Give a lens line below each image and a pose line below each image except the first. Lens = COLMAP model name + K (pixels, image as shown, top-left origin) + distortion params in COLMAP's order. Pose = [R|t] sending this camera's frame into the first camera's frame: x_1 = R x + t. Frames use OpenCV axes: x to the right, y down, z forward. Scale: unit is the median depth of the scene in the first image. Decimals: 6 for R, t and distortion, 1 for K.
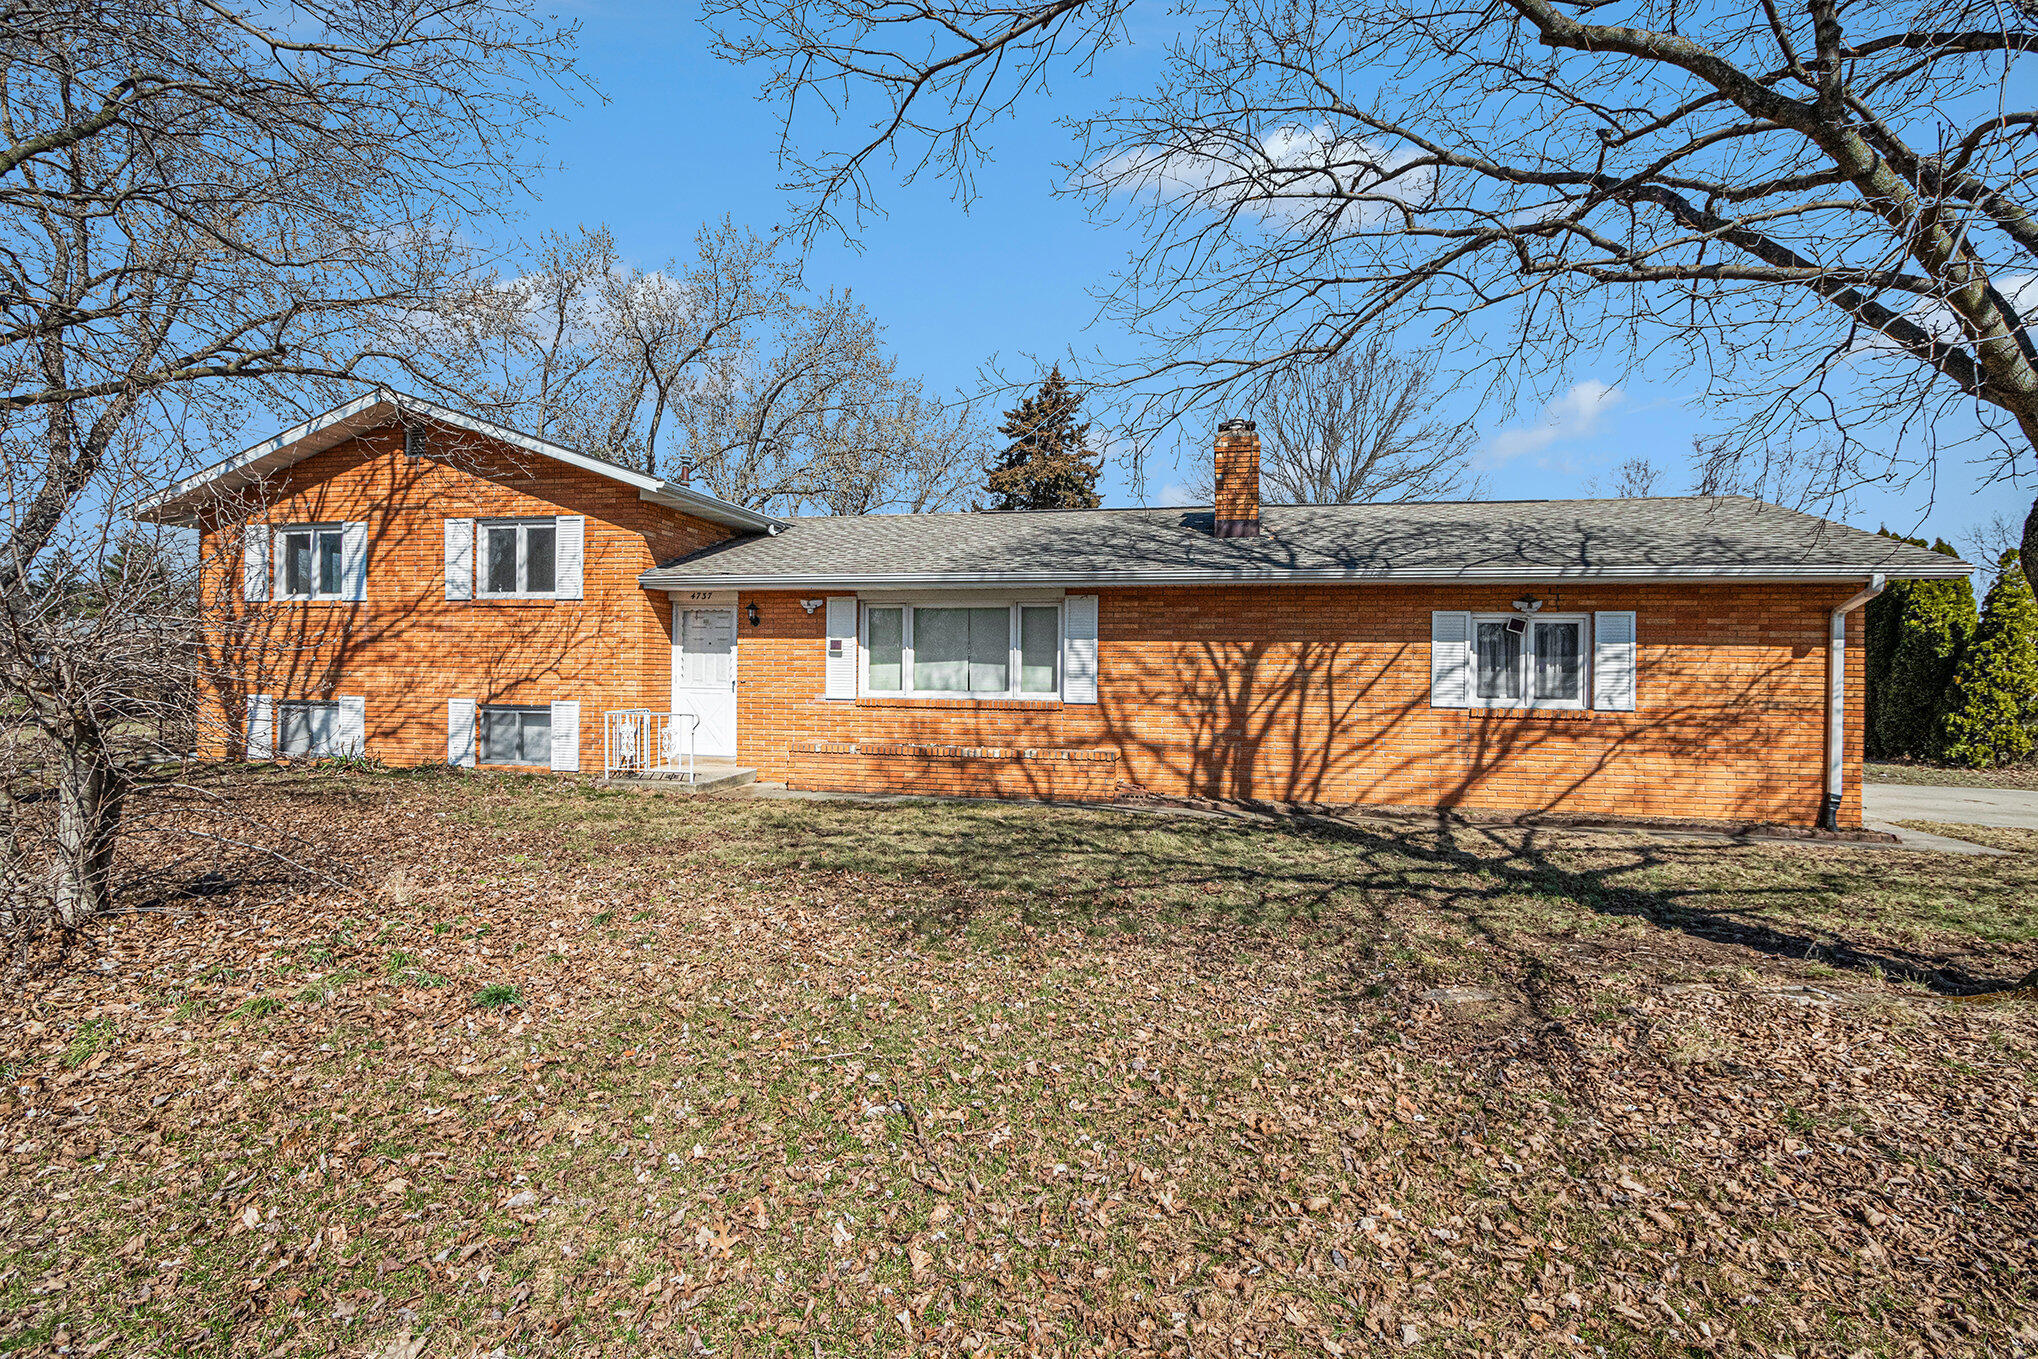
lens RADIAL K [[935.3, 0, 970.6], [0, 935.3, 666.2], [0, 0, 1]] dist [-0.010057, -0.000050]
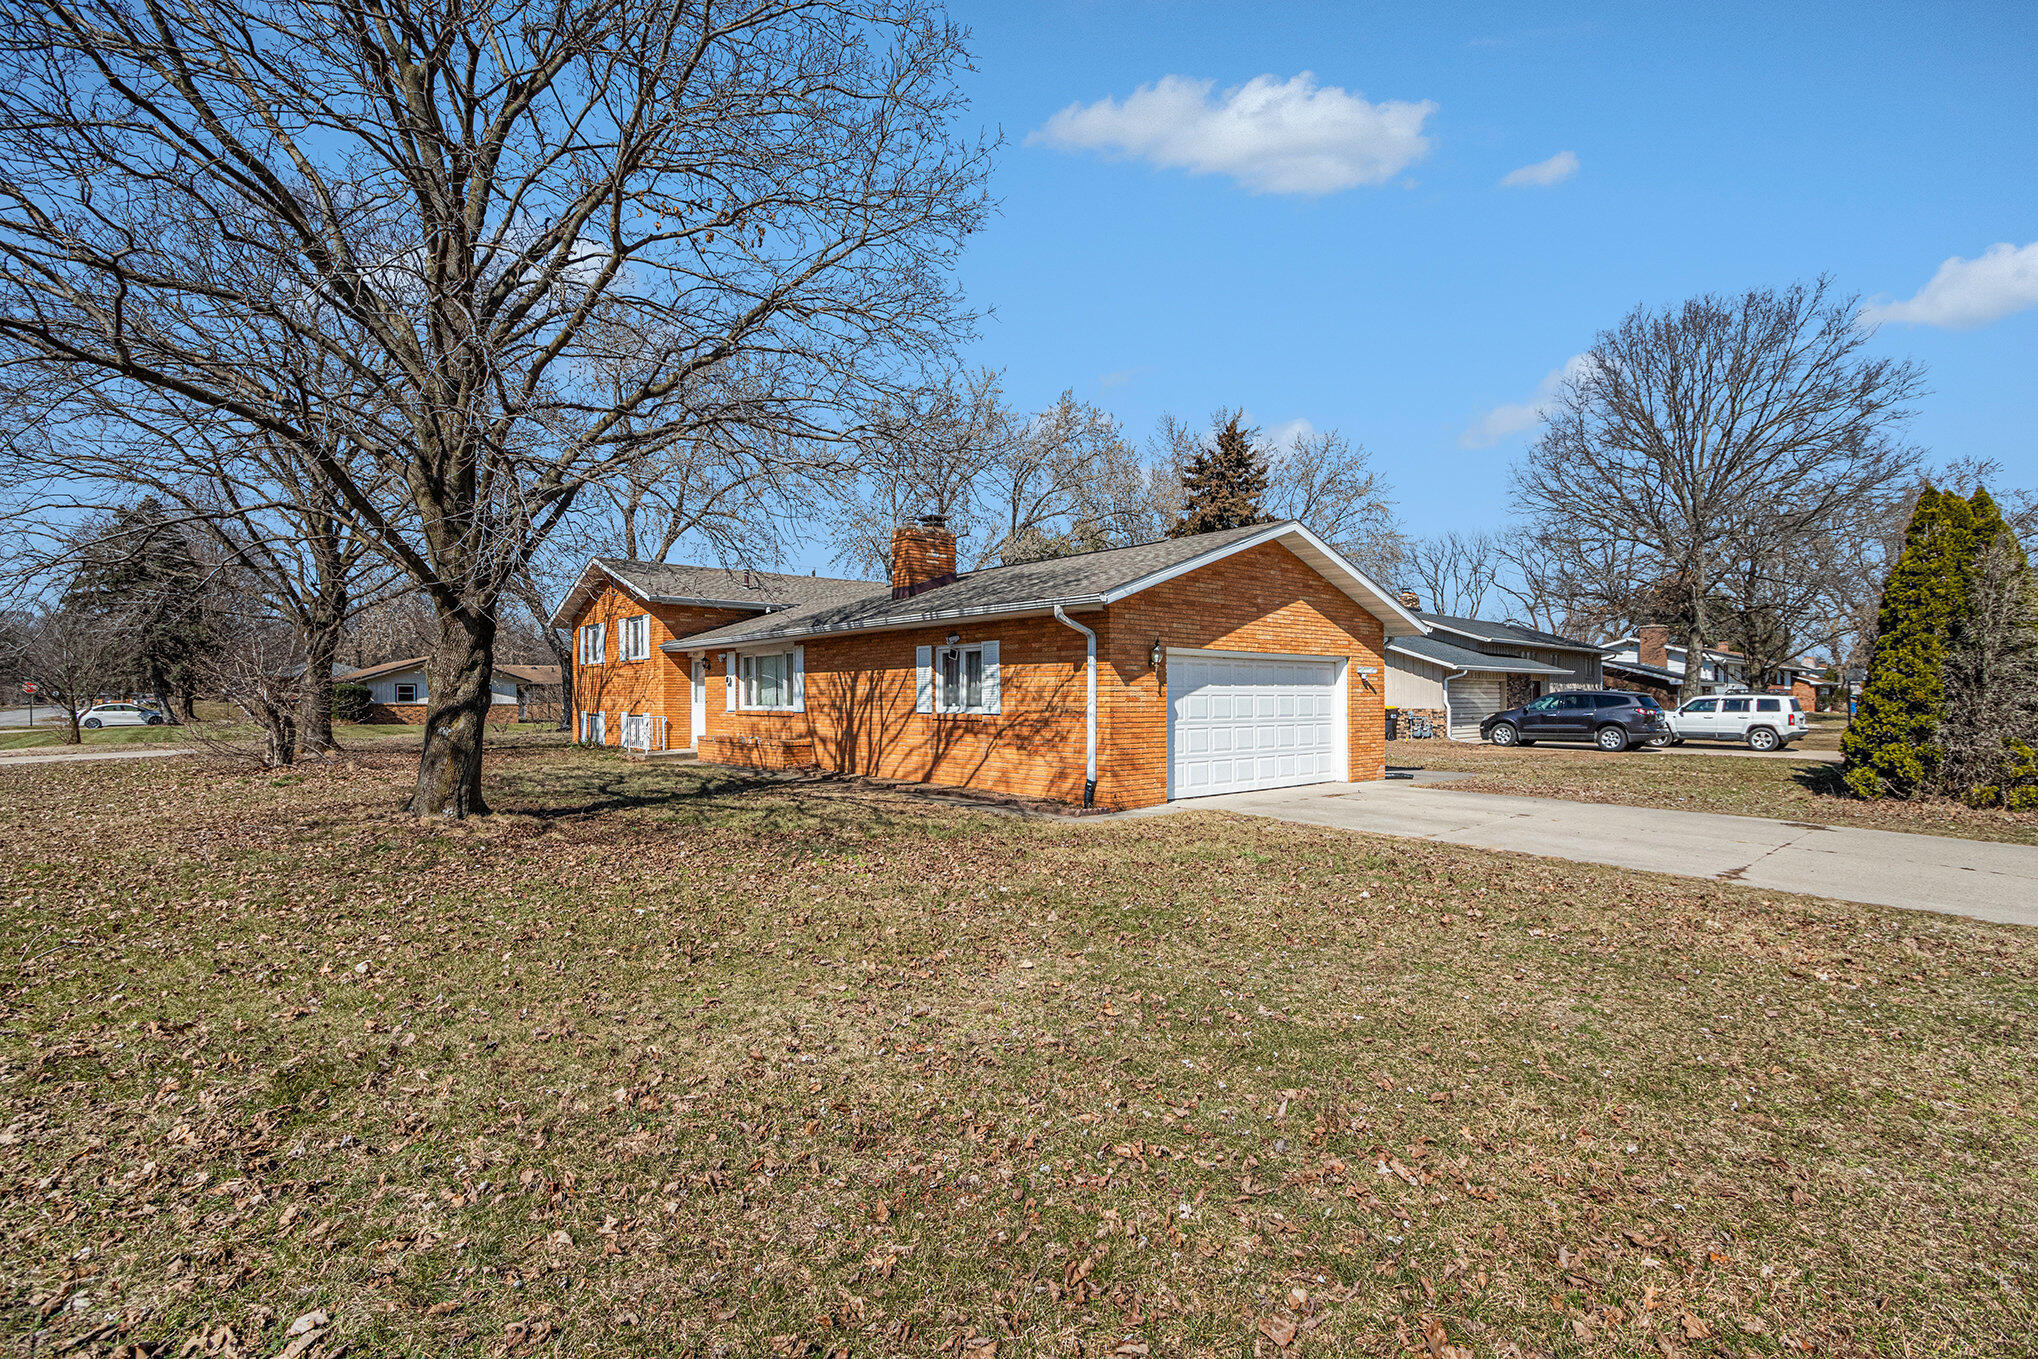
lens RADIAL K [[939.6, 0, 1019.0], [0, 939.6, 679.5], [0, 0, 1]] dist [-0.009575, -0.000590]
pose [[0.794383, -0.023280, -0.606971, 1.317739], [0.008051, 0.999581, -0.027803, 0.029690], [0.607364, 0.017199, 0.794237, -0.054089]]
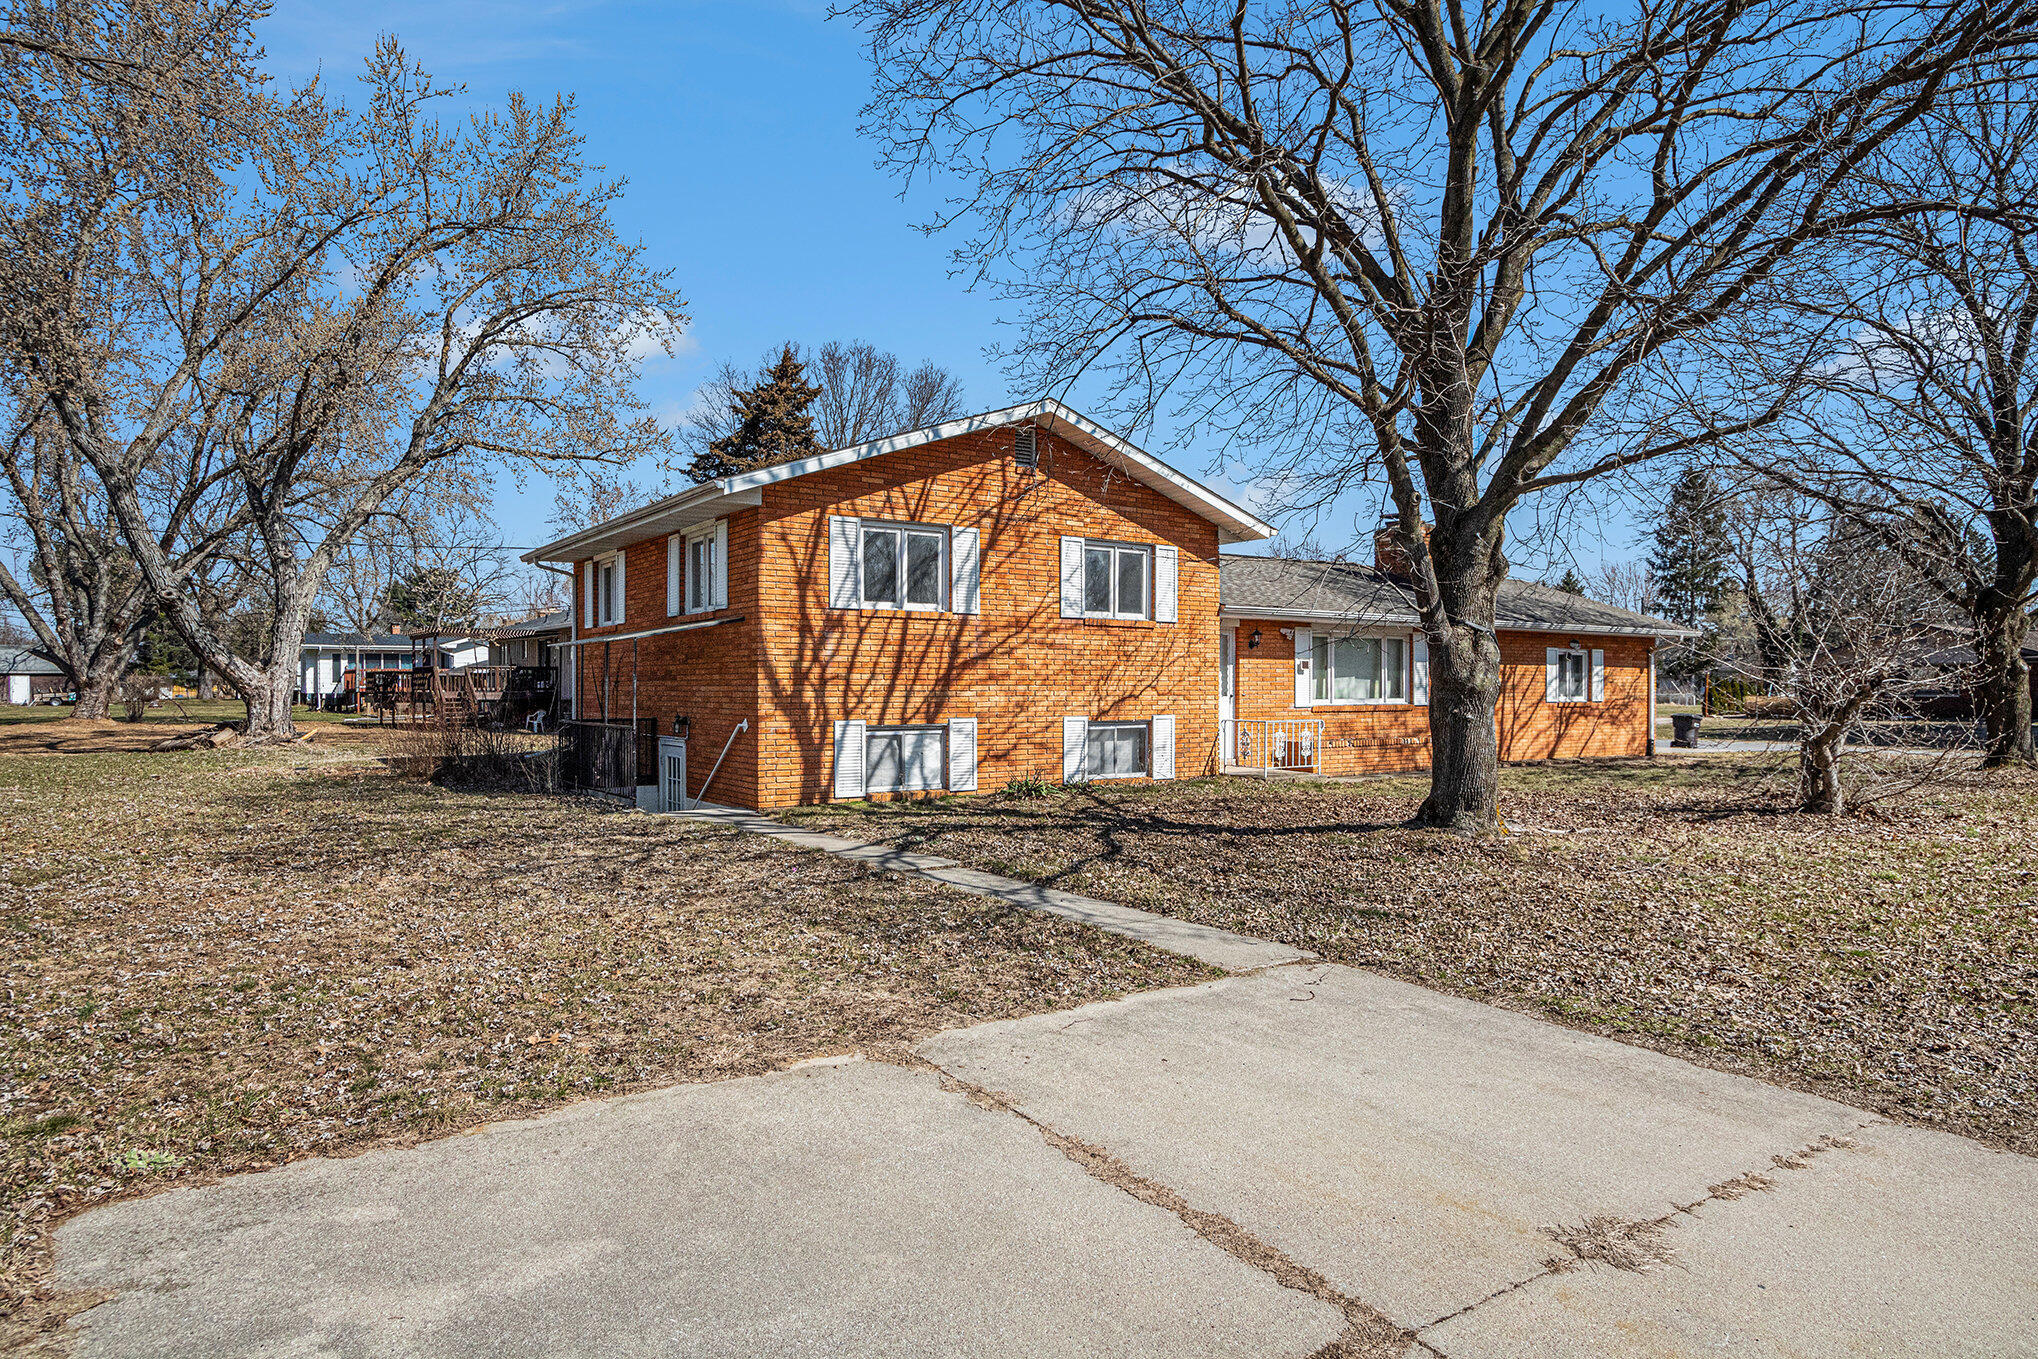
lens RADIAL K [[1212.4, 0, 1019.0], [0, 1212.4, 679.5], [0, 0, 1]] dist [-0.002167, -0.000047]
pose [[0.674427, -0.005771, 0.738319, -1.623344], [0.005352, 0.999981, 0.002928, -0.009499], [-0.738323, 0.001977, 0.674445, 0.169876]]
